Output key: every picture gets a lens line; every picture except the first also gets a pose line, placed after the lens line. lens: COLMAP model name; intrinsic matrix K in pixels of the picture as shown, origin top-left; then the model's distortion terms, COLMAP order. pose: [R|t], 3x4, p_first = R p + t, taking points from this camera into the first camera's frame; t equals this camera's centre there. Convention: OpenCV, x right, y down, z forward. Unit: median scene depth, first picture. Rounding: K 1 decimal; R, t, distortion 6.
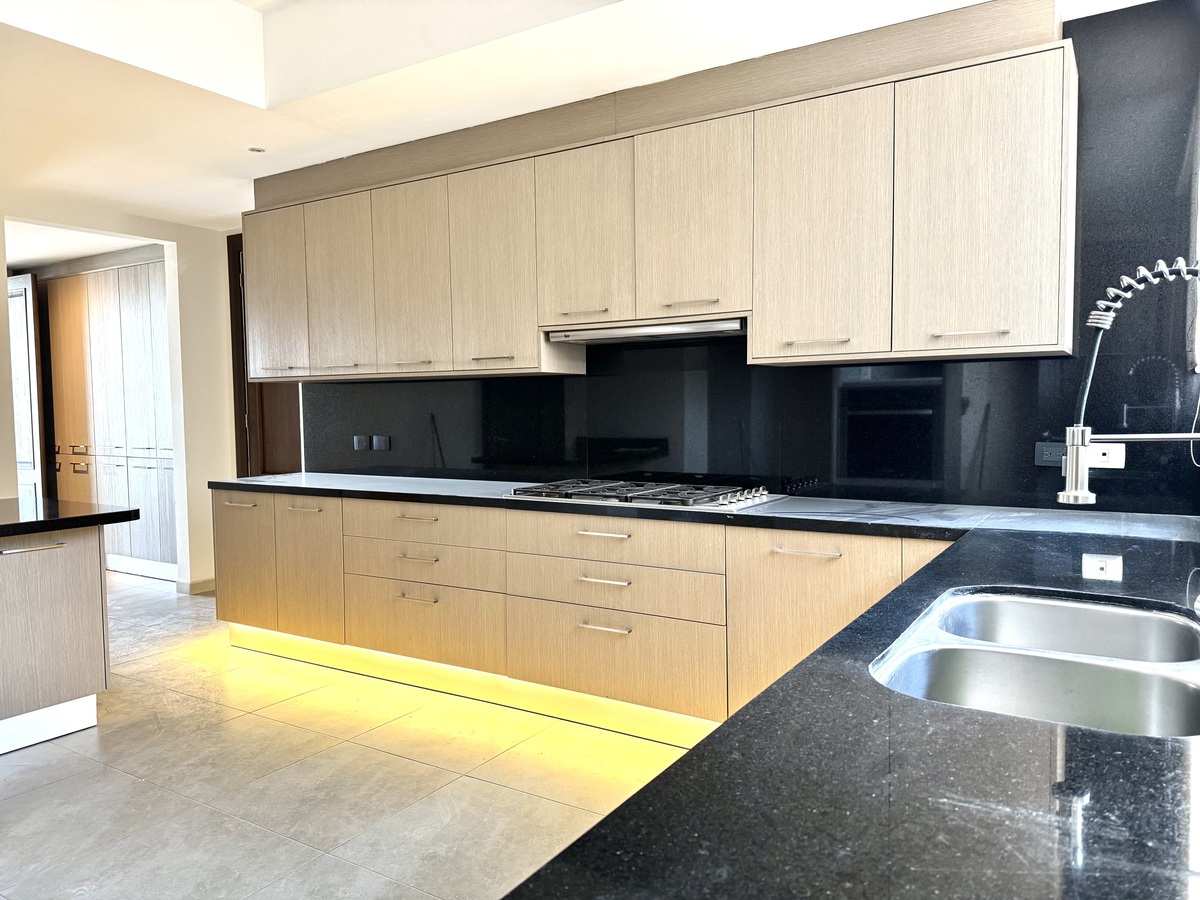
lens RADIAL K [[848.1, 0, 597.0], [0, 848.1, 454.3], [0, 0, 1]] dist [0.057302, -0.057730]
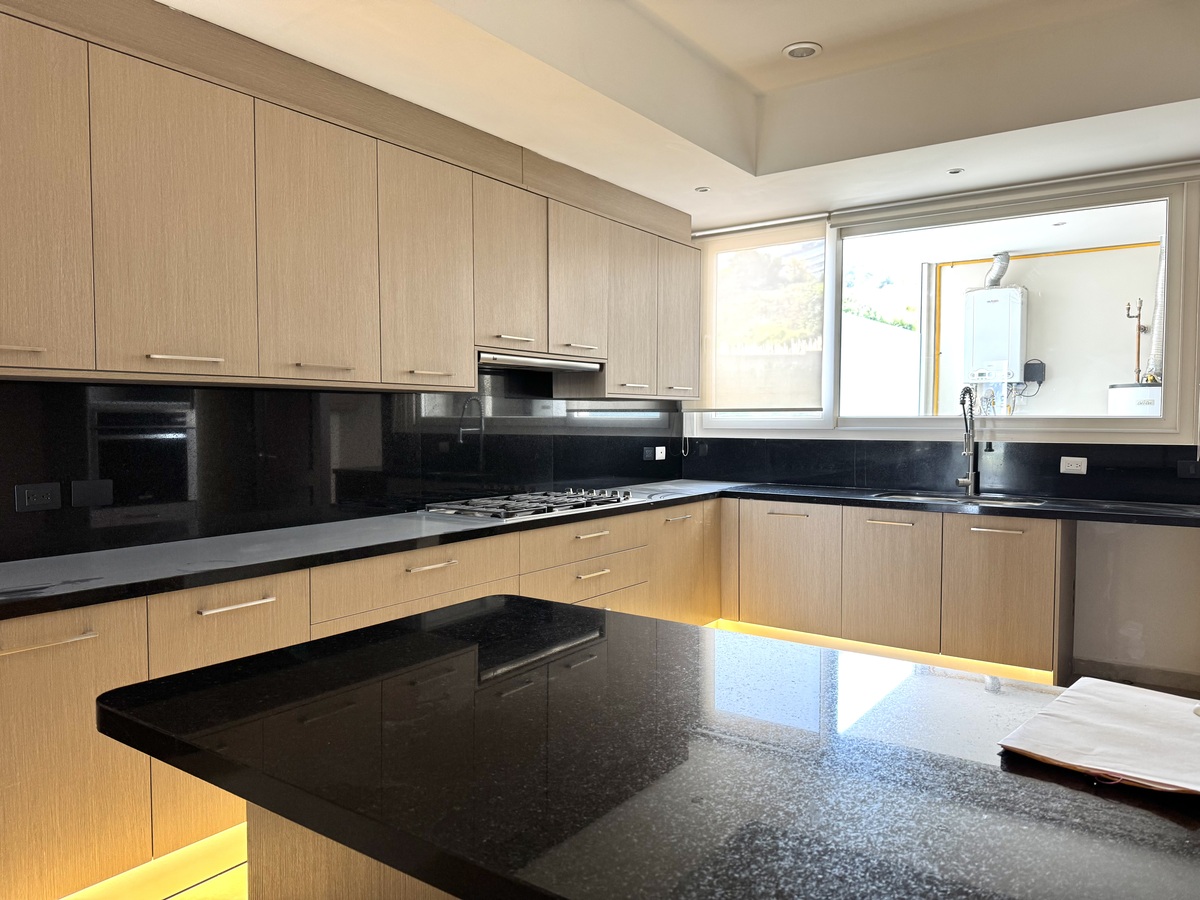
lens RADIAL K [[848.1, 0, 597.7], [0, 848.1, 450.1], [0, 0, 1]] dist [0.057302, -0.057730]
pose [[0.052664, -0.024310, 0.998316, -1.034324], [0.061307, 0.997897, 0.021066, -0.042962], [-0.996729, 0.060095, 0.054044, 0.815858]]
